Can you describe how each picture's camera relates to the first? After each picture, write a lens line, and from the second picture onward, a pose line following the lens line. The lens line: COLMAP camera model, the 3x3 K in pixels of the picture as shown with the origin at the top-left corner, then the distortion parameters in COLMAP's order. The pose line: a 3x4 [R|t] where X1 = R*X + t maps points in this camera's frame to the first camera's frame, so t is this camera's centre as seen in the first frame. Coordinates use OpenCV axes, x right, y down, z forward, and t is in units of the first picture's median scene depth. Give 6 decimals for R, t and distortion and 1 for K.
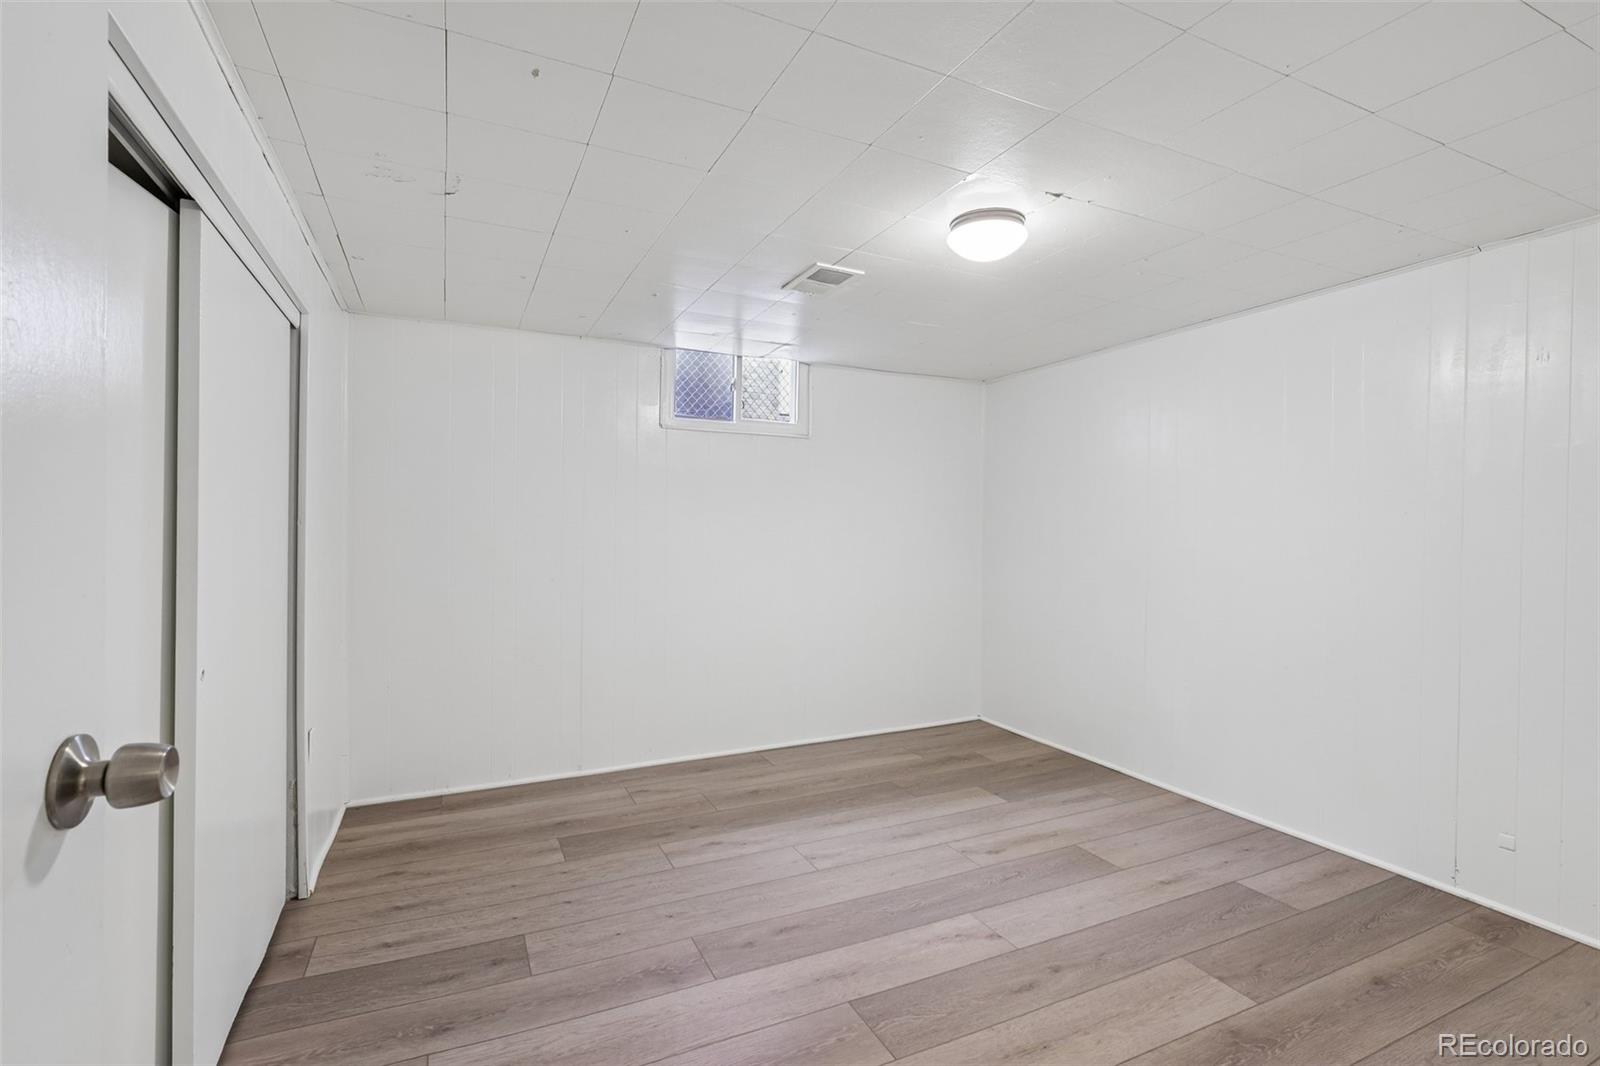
lens RADIAL K [[736.2, 0, 798.5], [0, 736.2, 536.8], [0, 0, 1]] dist [0.000217, 0.000828]
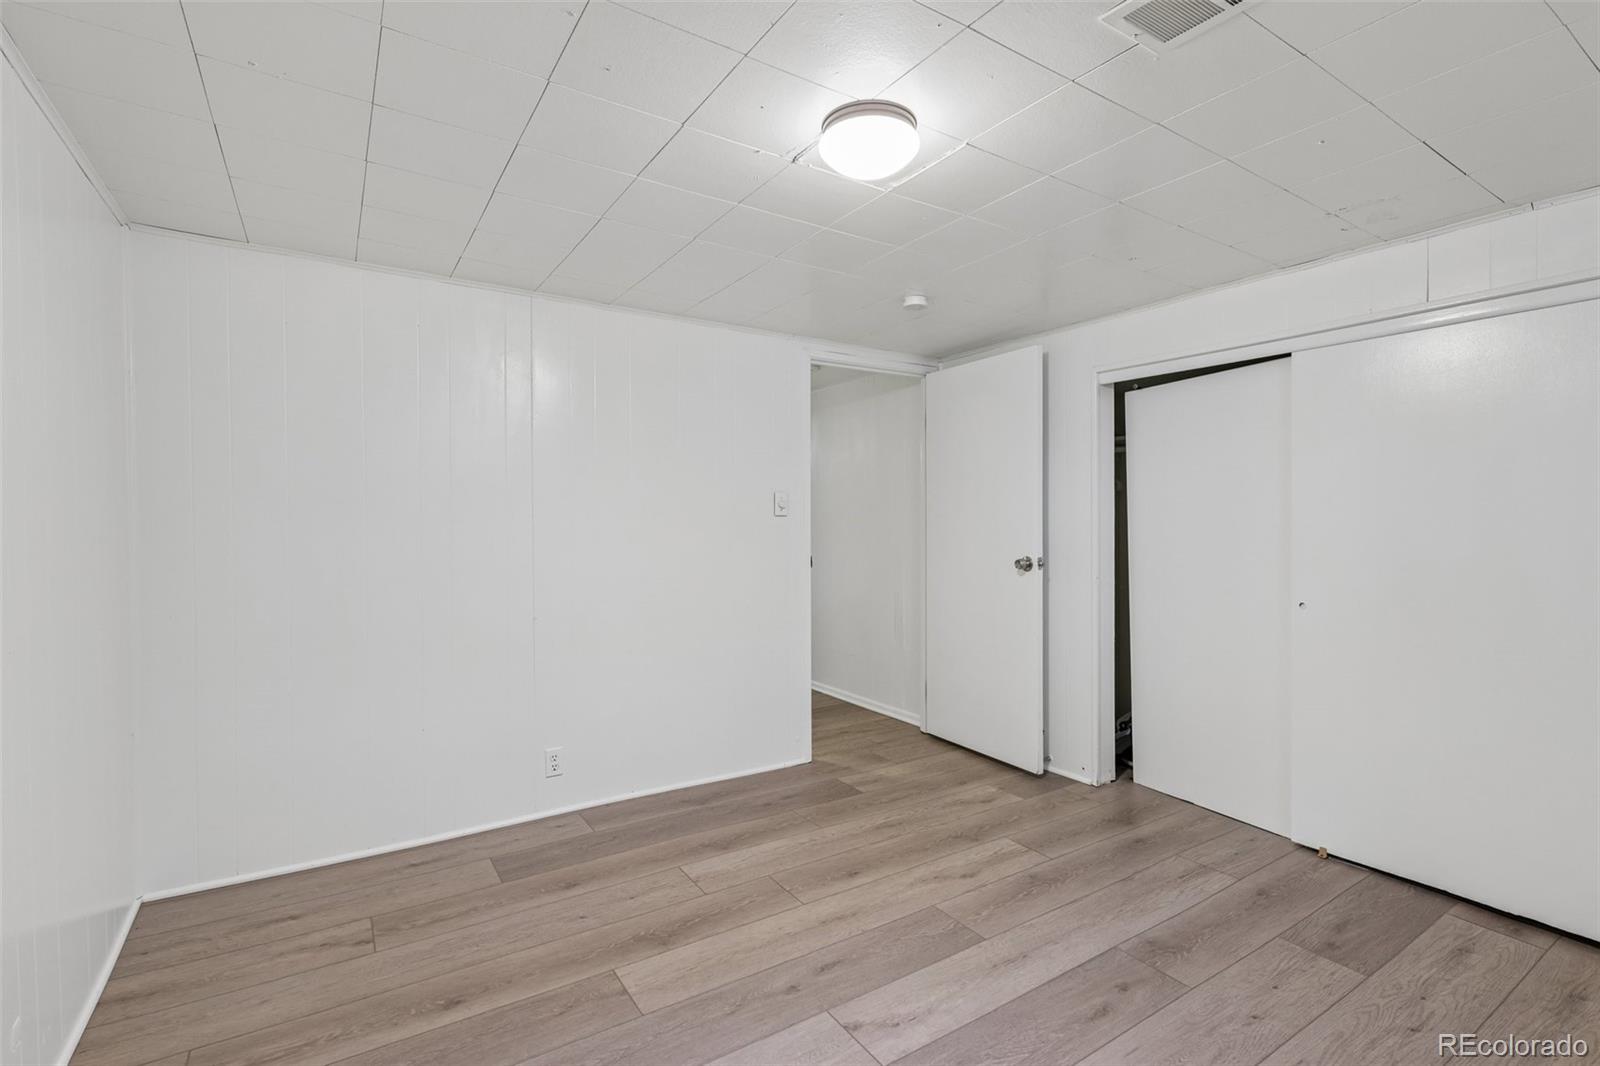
lens RADIAL K [[736.2, 0, 812.1], [0, 736.2, 528.8], [0, 0, 1]] dist [0.000217, 0.000828]
pose [[-0.990010, -0.004328, -0.140929, 0.411799], [-0.007190, 0.999778, 0.019809, -0.016564], [0.140812, 0.020625, -0.989822, 1.723245]]
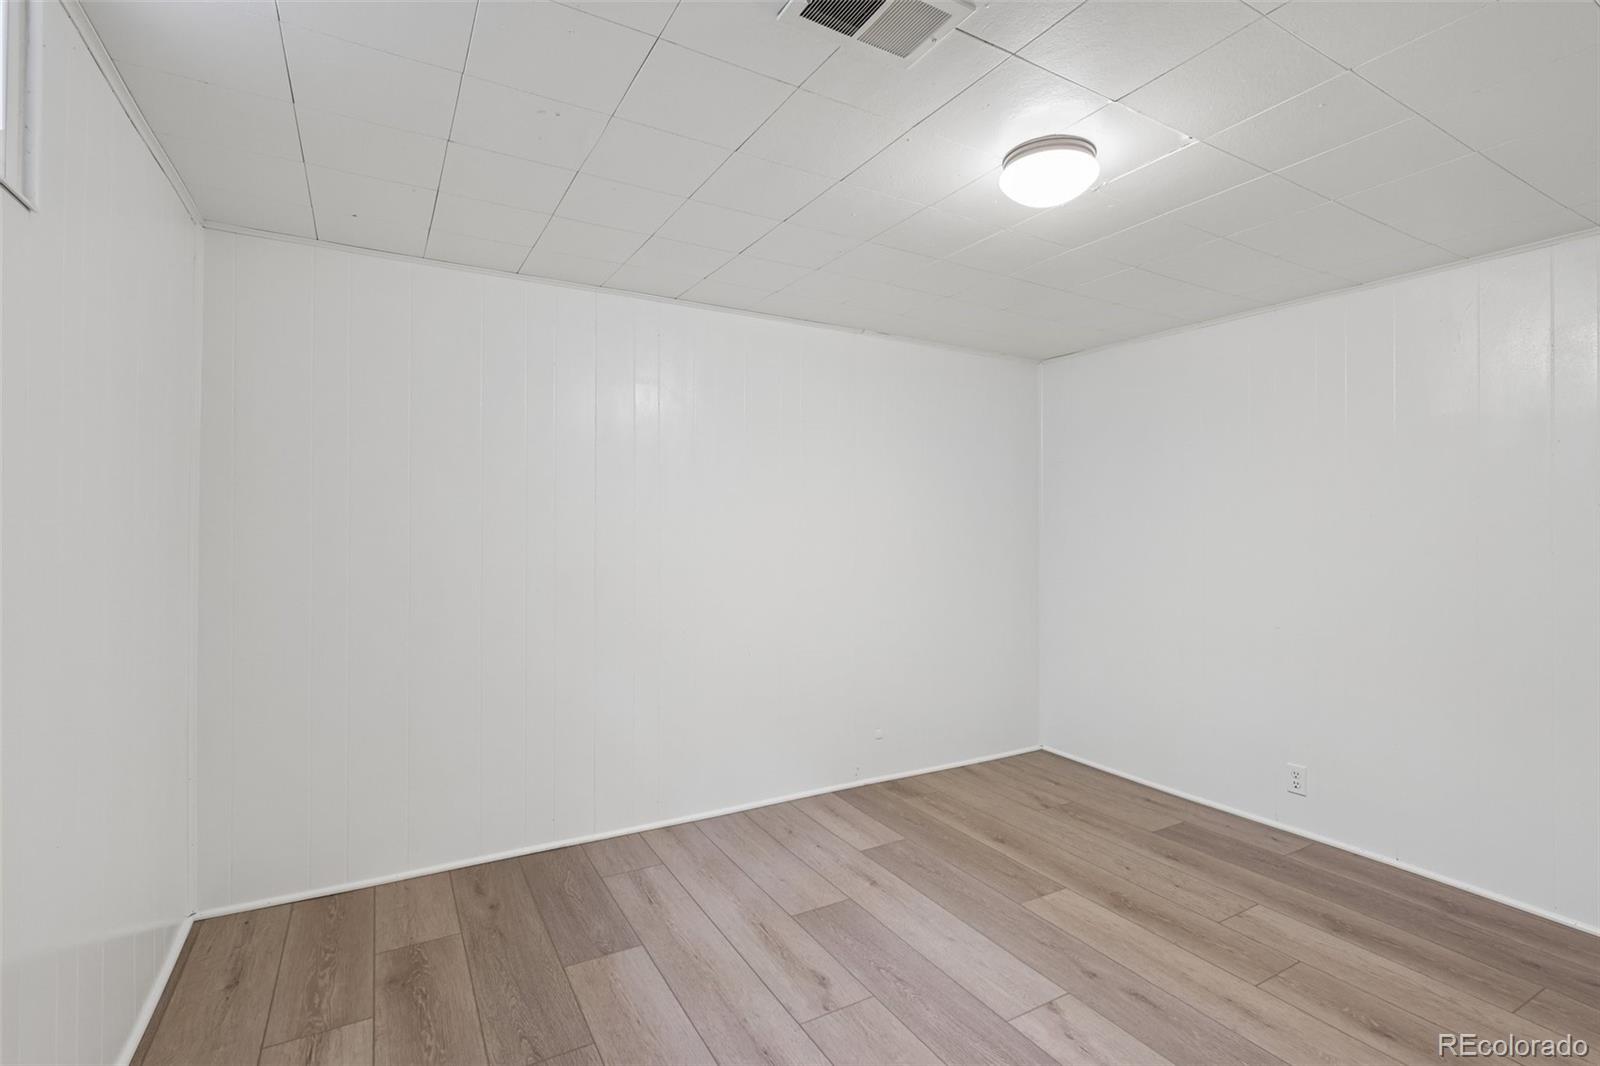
lens RADIAL K [[736.2, 0, 799.4], [0, 736.2, 527.8], [0, 0, 1]] dist [0.000217, 0.000828]
pose [[-0.082726, -0.003559, 0.996566, -0.537837], [0.005492, 0.999977, 0.004027, -0.015412], [-0.996557, 0.005806, -0.082705, 1.316343]]
